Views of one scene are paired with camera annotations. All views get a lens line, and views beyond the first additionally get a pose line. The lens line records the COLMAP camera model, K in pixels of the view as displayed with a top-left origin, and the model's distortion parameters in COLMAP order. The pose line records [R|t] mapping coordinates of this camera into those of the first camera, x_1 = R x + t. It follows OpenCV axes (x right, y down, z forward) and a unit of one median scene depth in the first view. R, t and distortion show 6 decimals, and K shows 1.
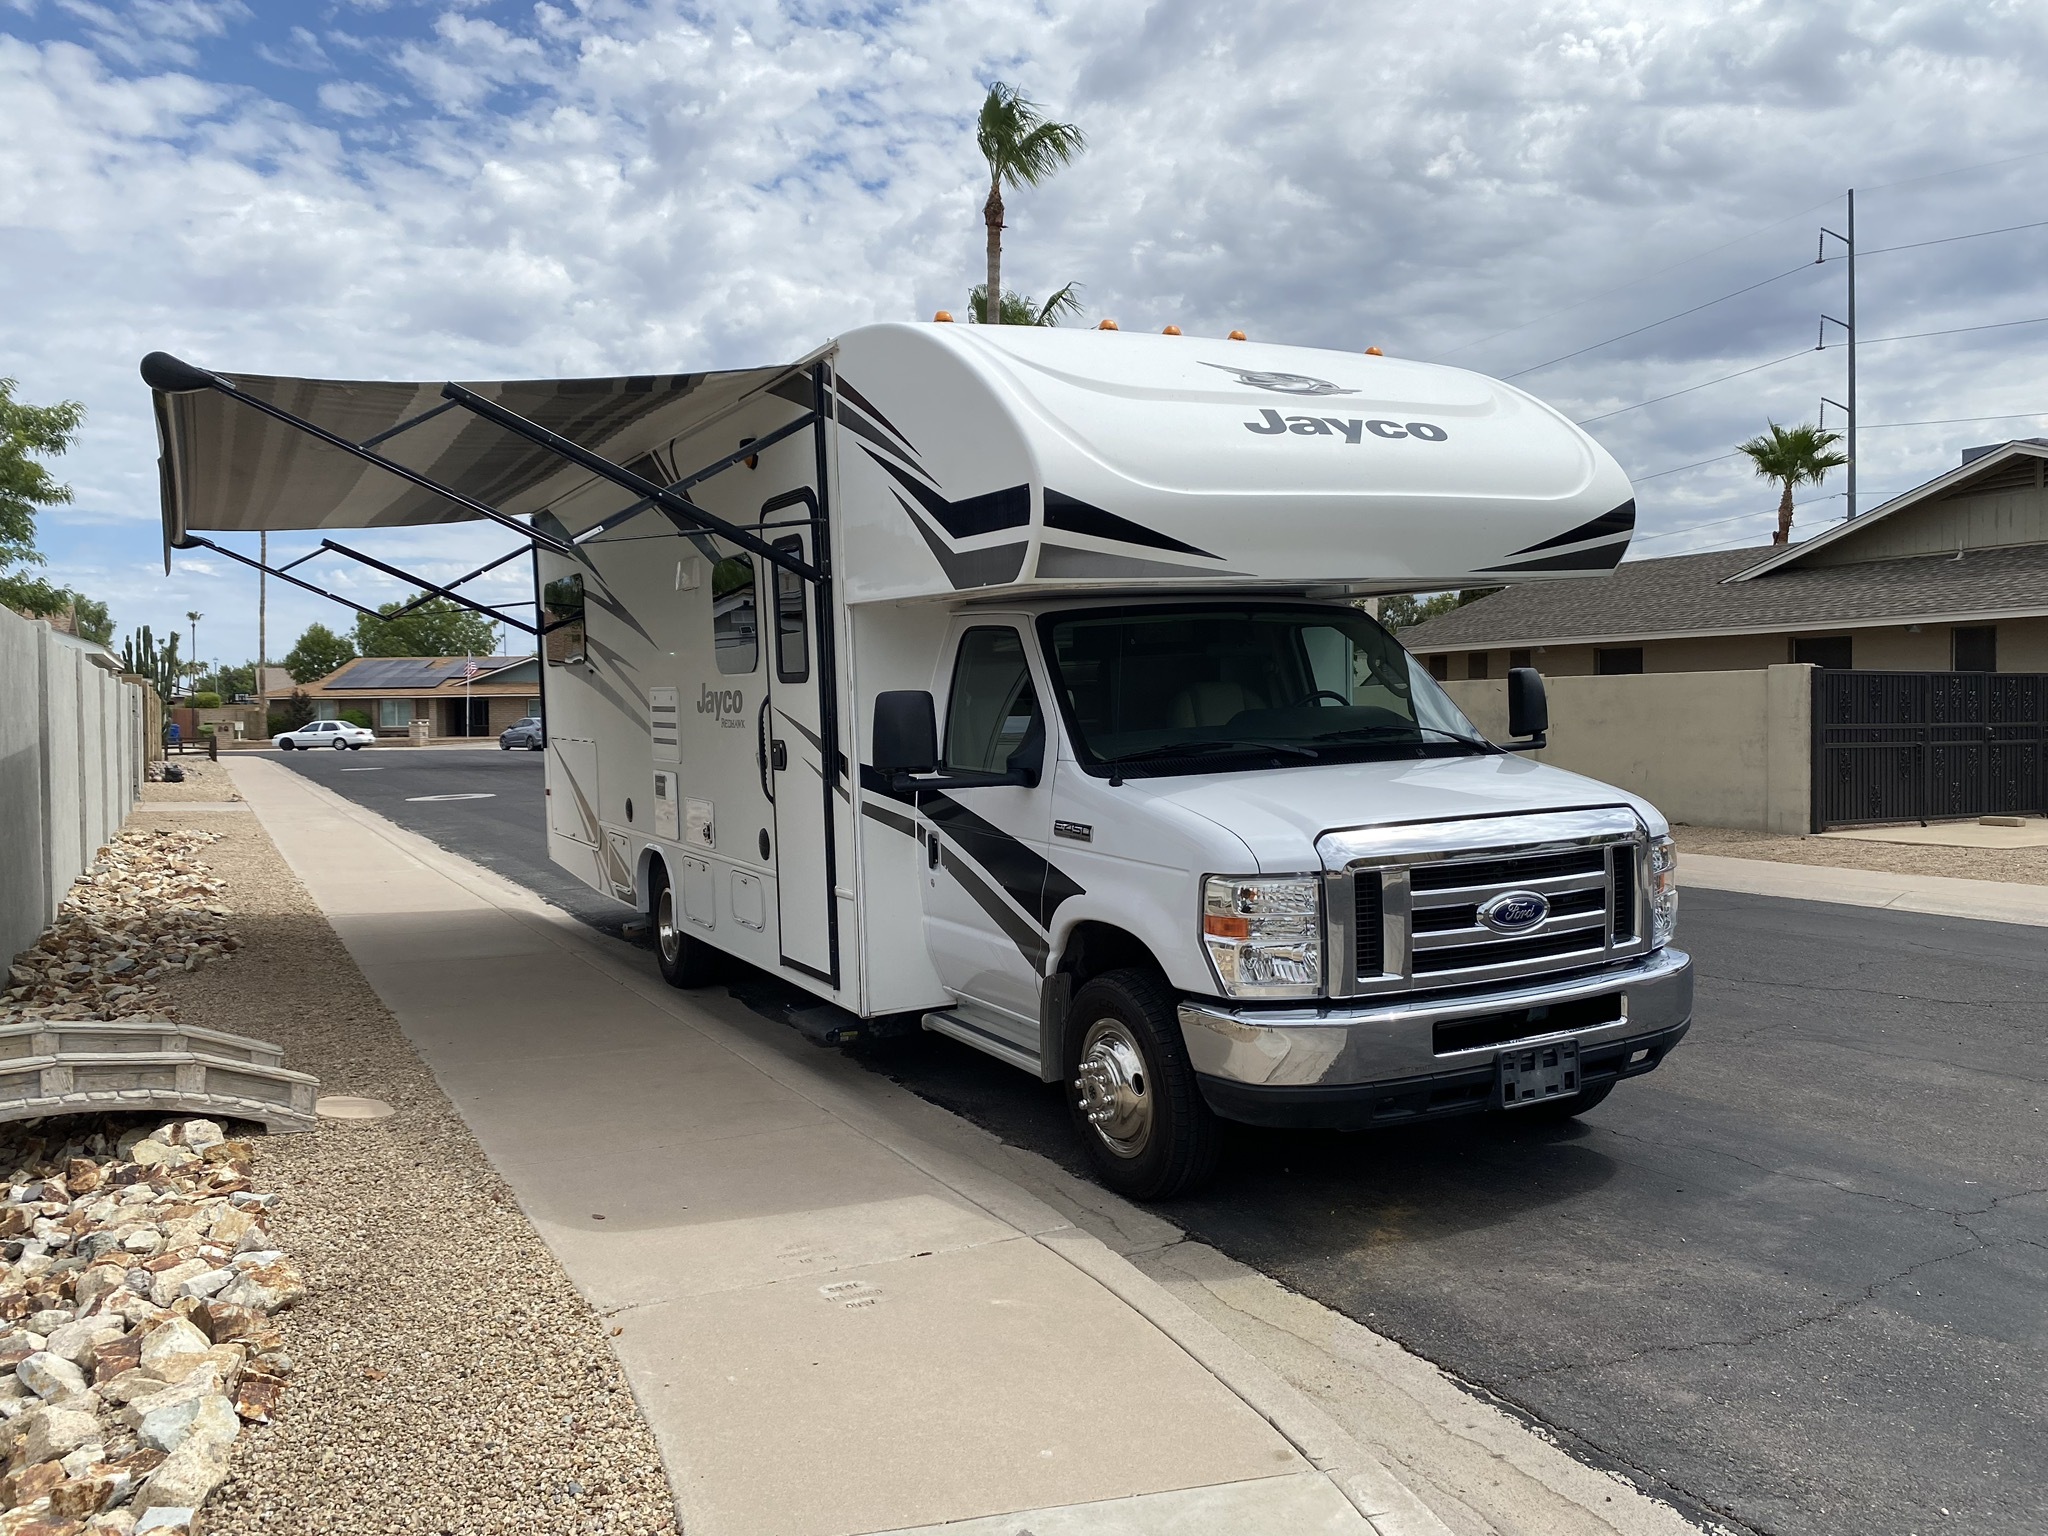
lens RADIAL K [[1623.8, 0, 1068.1], [0, 1623.8, 757.2], [0, 0, 1]] dist [0.005701, 0.011827]
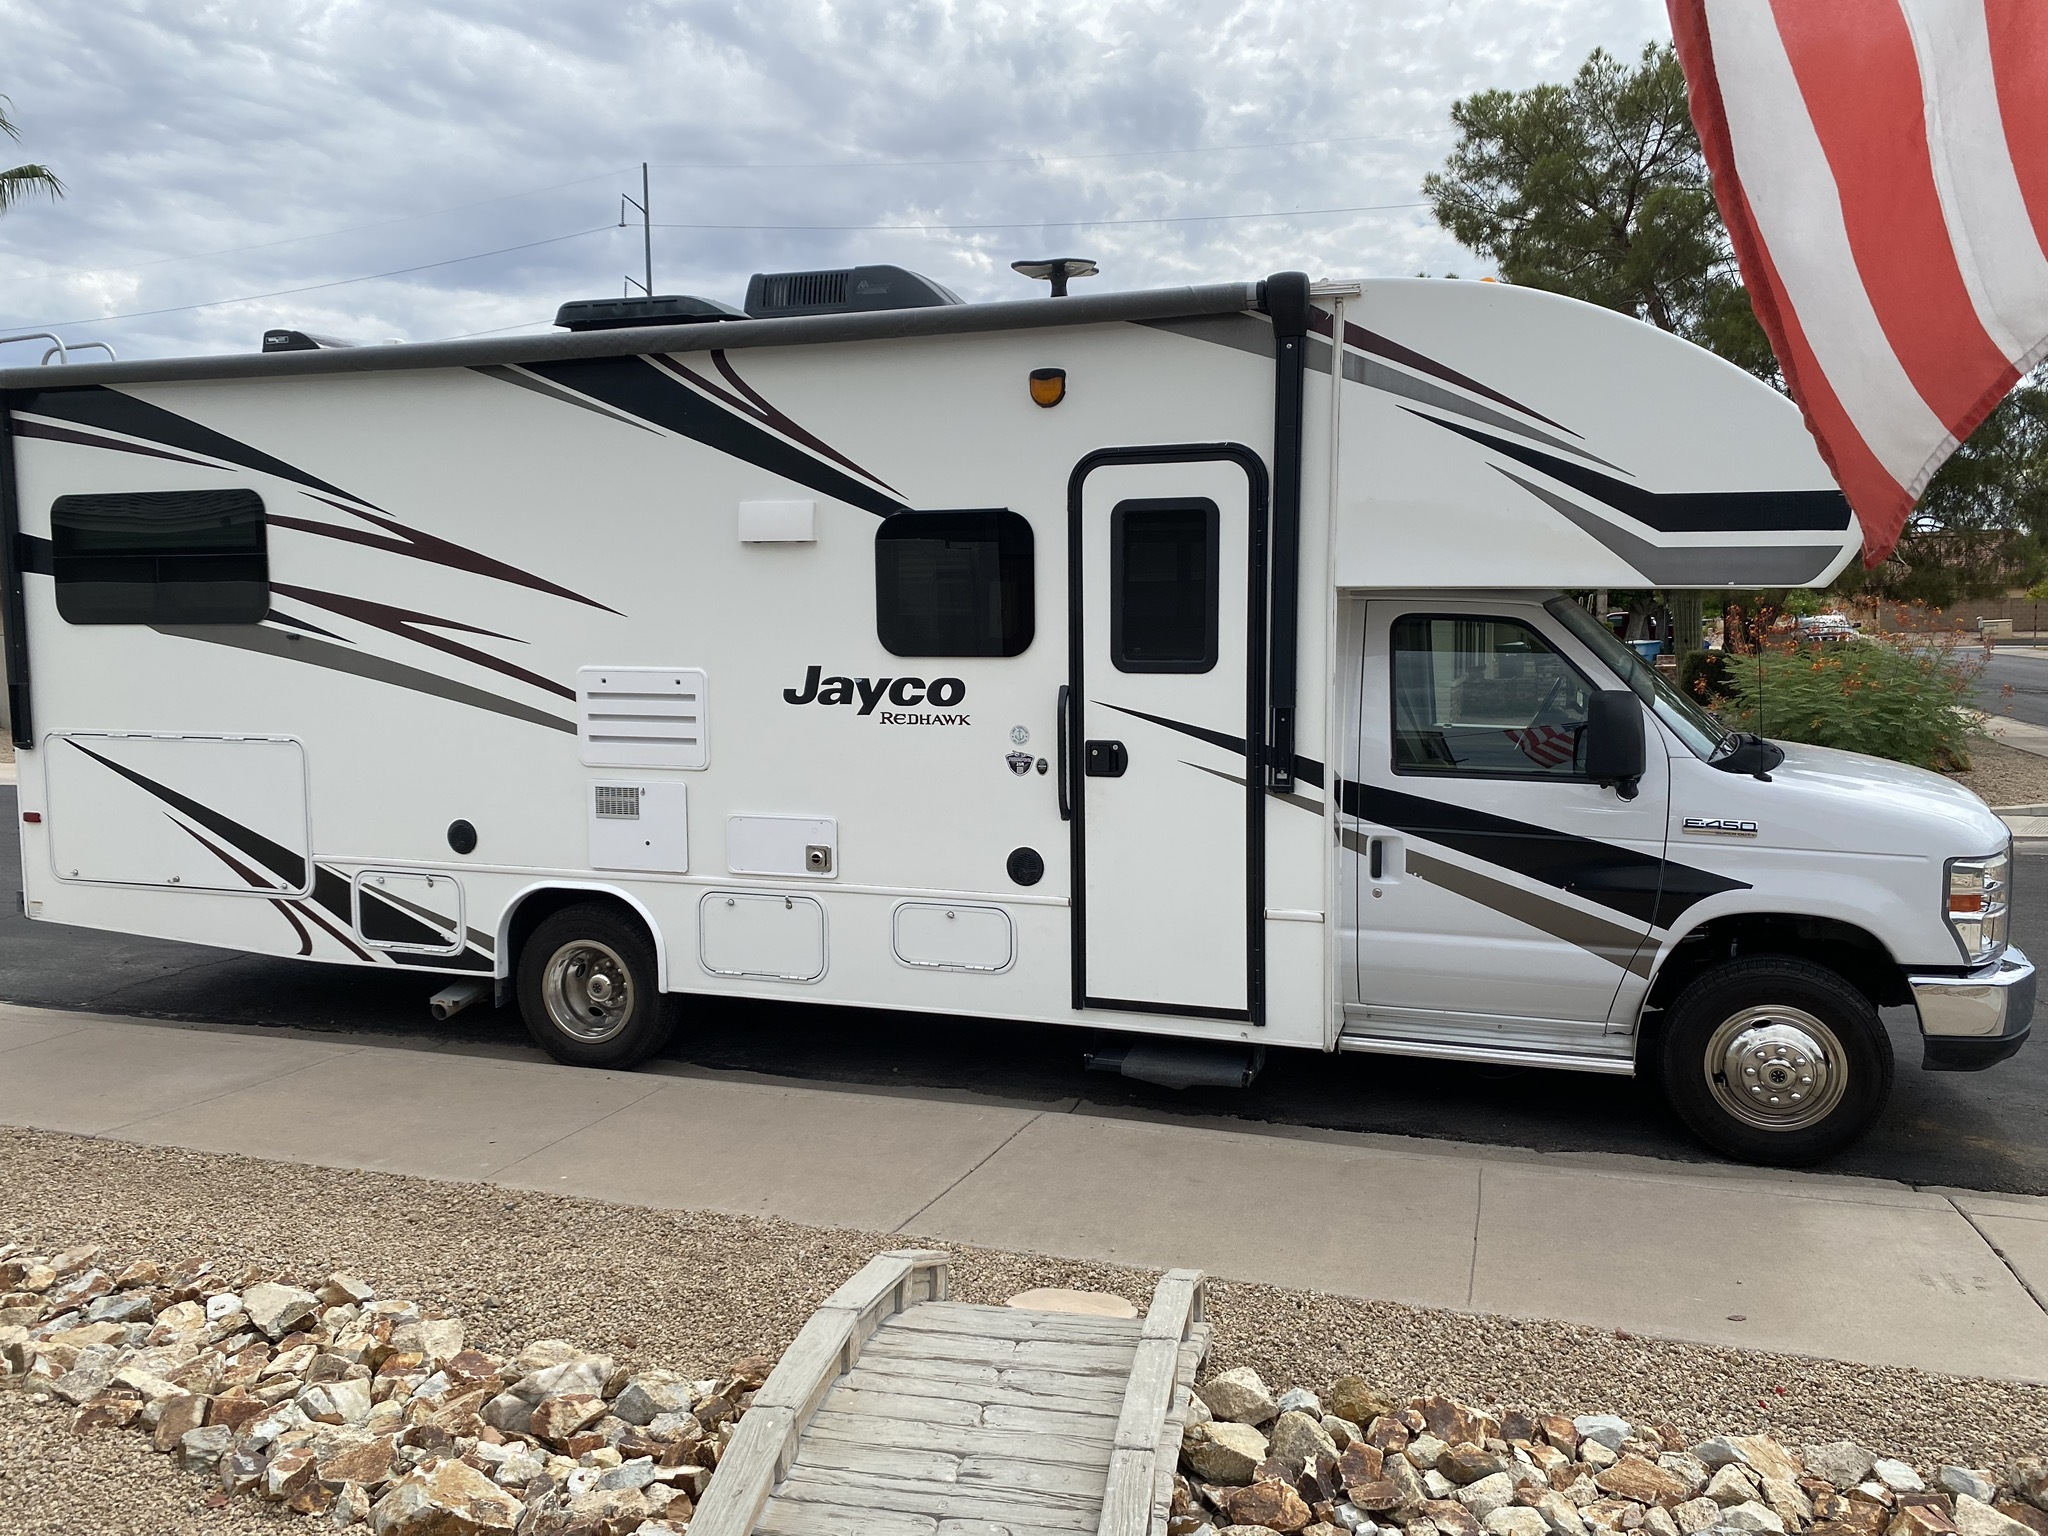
lens RADIAL K [[1623.8, 0, 1068.1], [0, 1623.8, 757.2], [0, 0, 1]] dist [0.005701, 0.011827]
pose [[0.721867, -0.051243, 0.690132, -0.806270], [0.021161, 0.998423, 0.052000, -0.047894], [-0.691708, -0.022933, 0.721813, 0.443723]]
